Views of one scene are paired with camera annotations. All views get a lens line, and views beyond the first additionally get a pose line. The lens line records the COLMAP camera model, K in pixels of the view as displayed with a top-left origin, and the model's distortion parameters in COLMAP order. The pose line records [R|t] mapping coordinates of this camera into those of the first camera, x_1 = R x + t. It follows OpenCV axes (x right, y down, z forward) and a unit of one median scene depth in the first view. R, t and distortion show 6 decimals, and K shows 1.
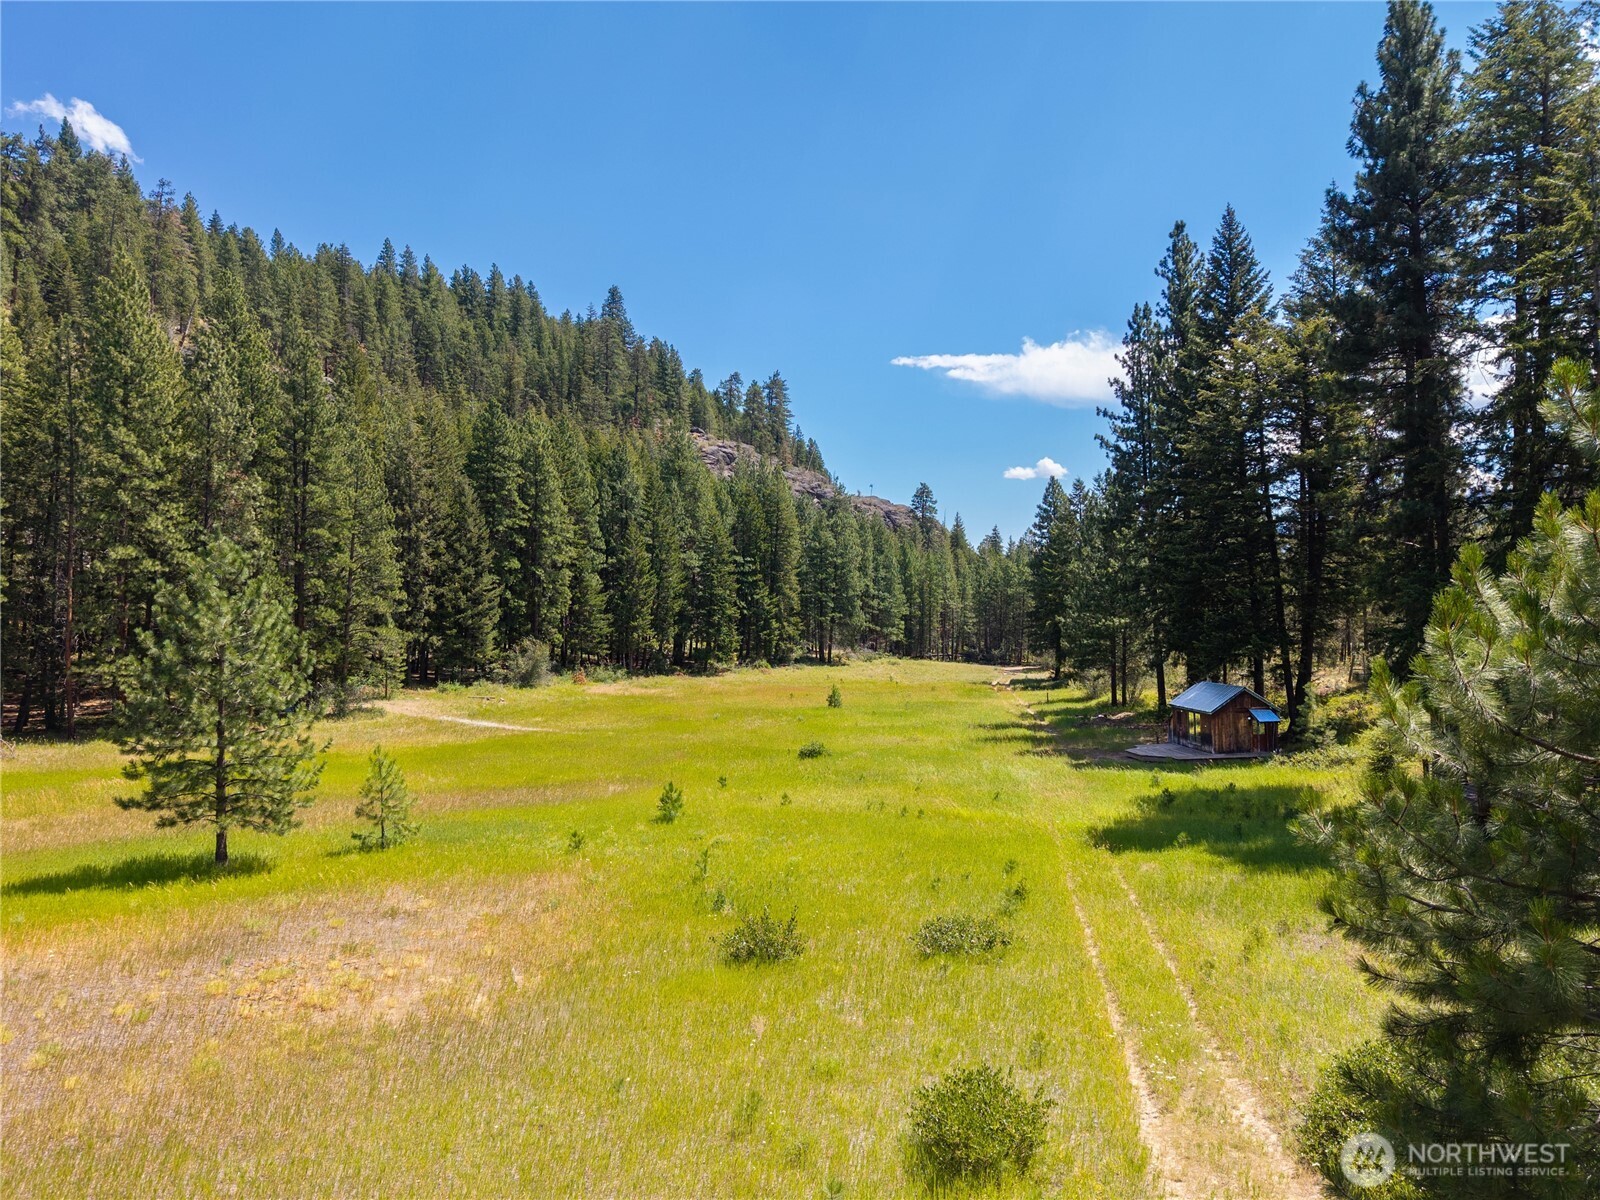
lens RADIAL K [[1106.0, 0, 800.0], [0, 1106.0, 600.0], [0, 0, 1]] dist [0.047402, -0.032623]
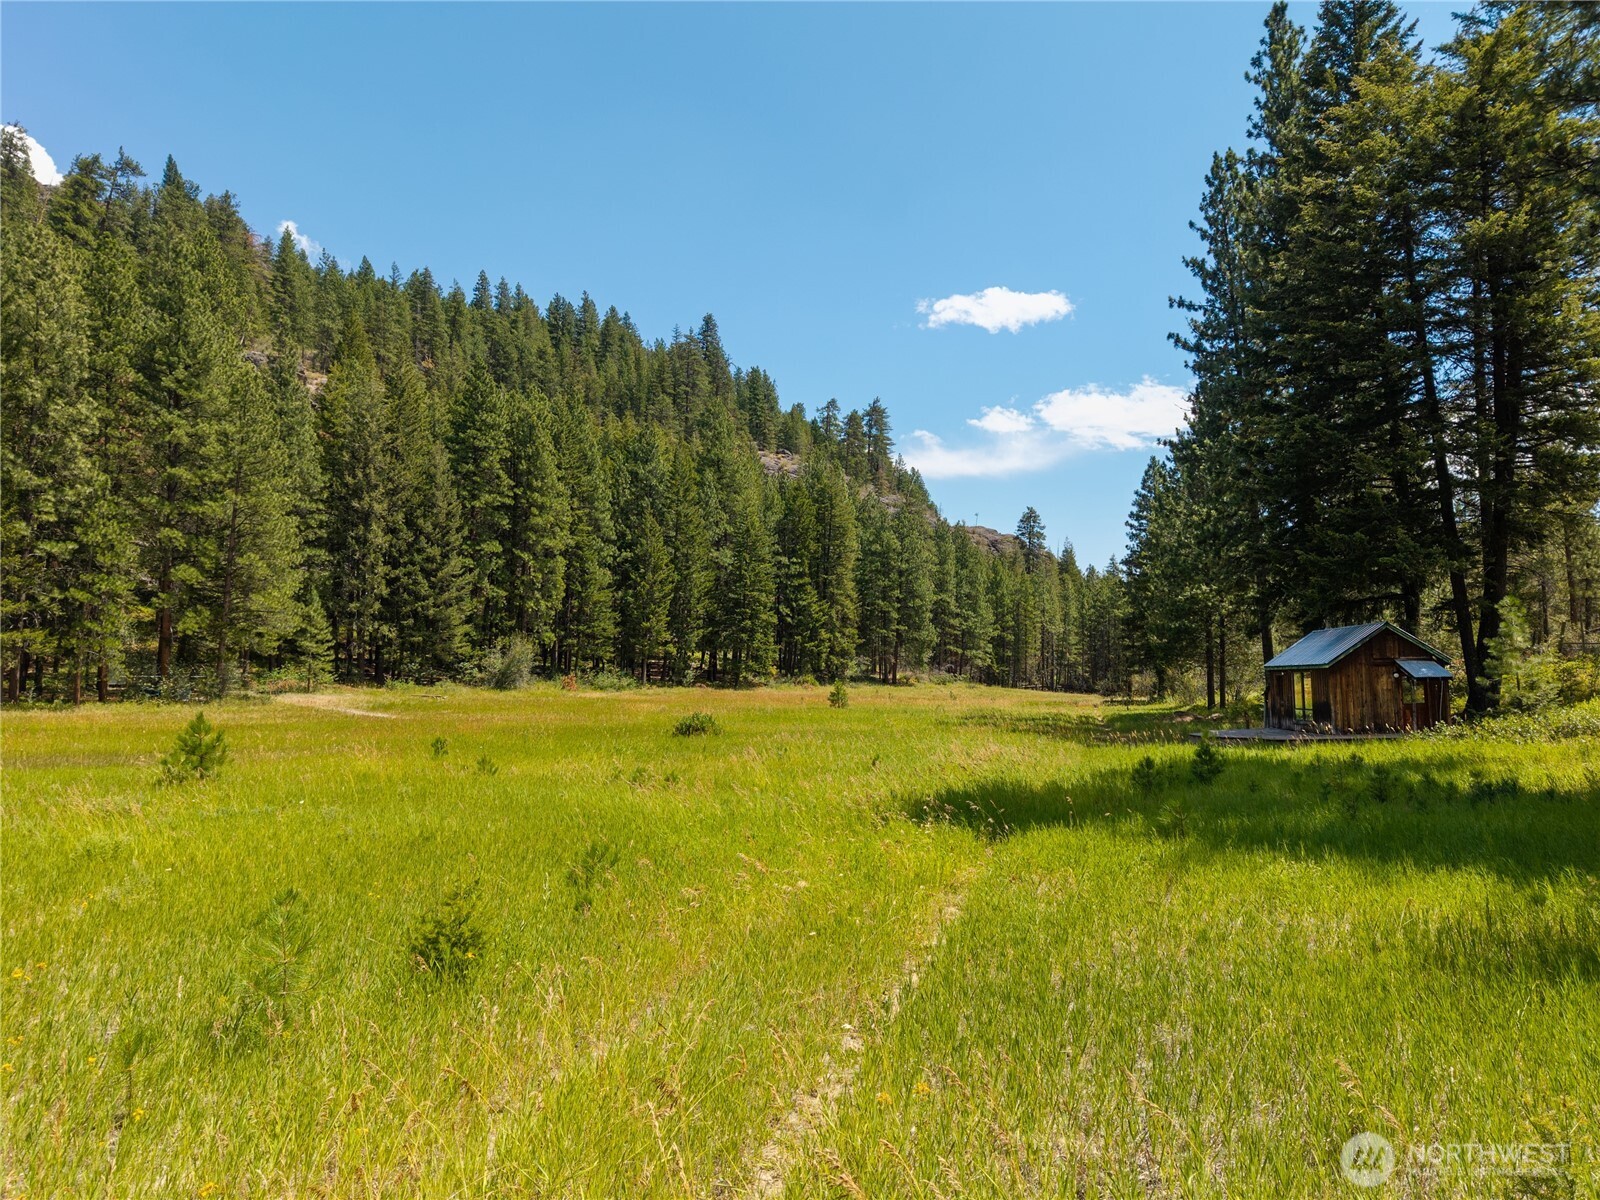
lens RADIAL K [[1058.0, 0, 813.8], [0, 1058.0, 596.2], [0, 0, 1]] dist [0.146791, -0.205898]
pose [[0.991776, -0.001867, -0.127976, 0.076244], [-0.006777, 0.997725, -0.067078, 0.048042], [0.127810, 0.067394, 0.989506, 0.172881]]
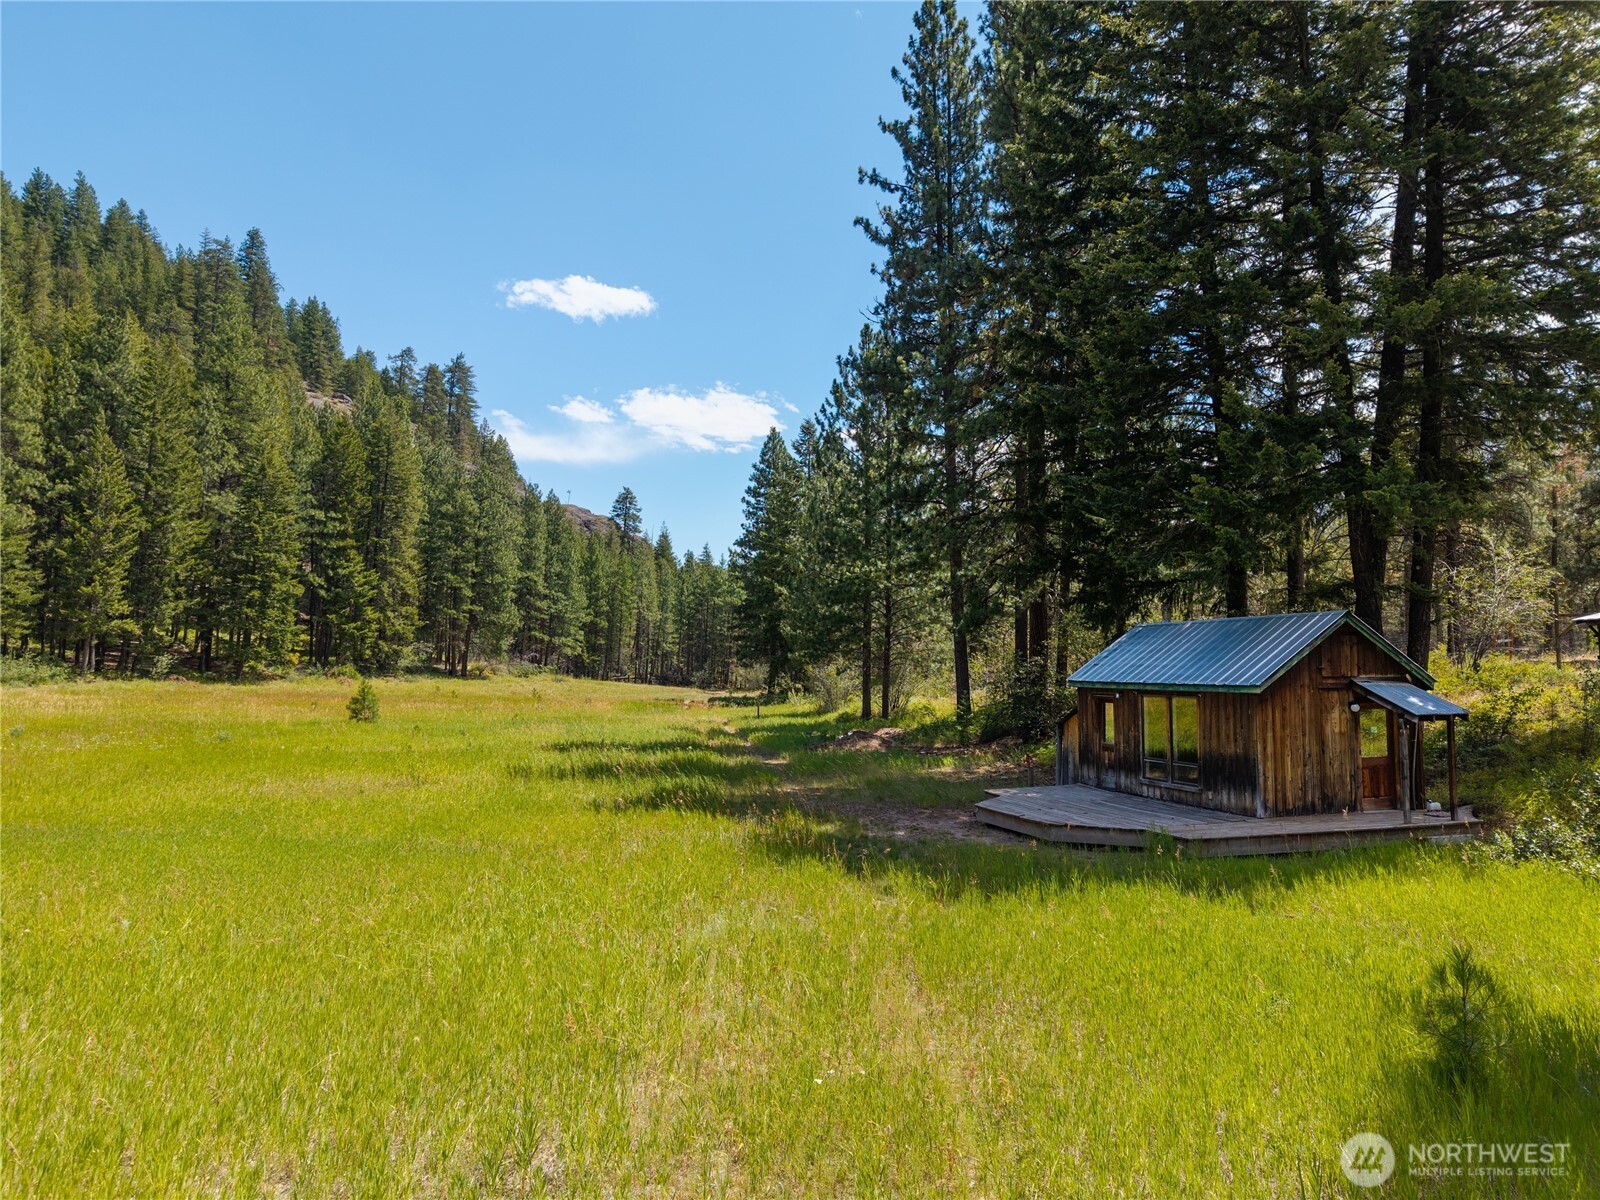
lens RADIAL K [[1009.9, 0, 800.0], [0, 1009.9, 600.0], [0, 0, 1]] dist [0.027451, -0.042873]
pose [[0.966670, 0.039138, 0.253015, 0.074574], [-0.024970, 0.997948, -0.058966, 0.044151], [-0.254803, 0.050683, 0.965664, 0.331640]]
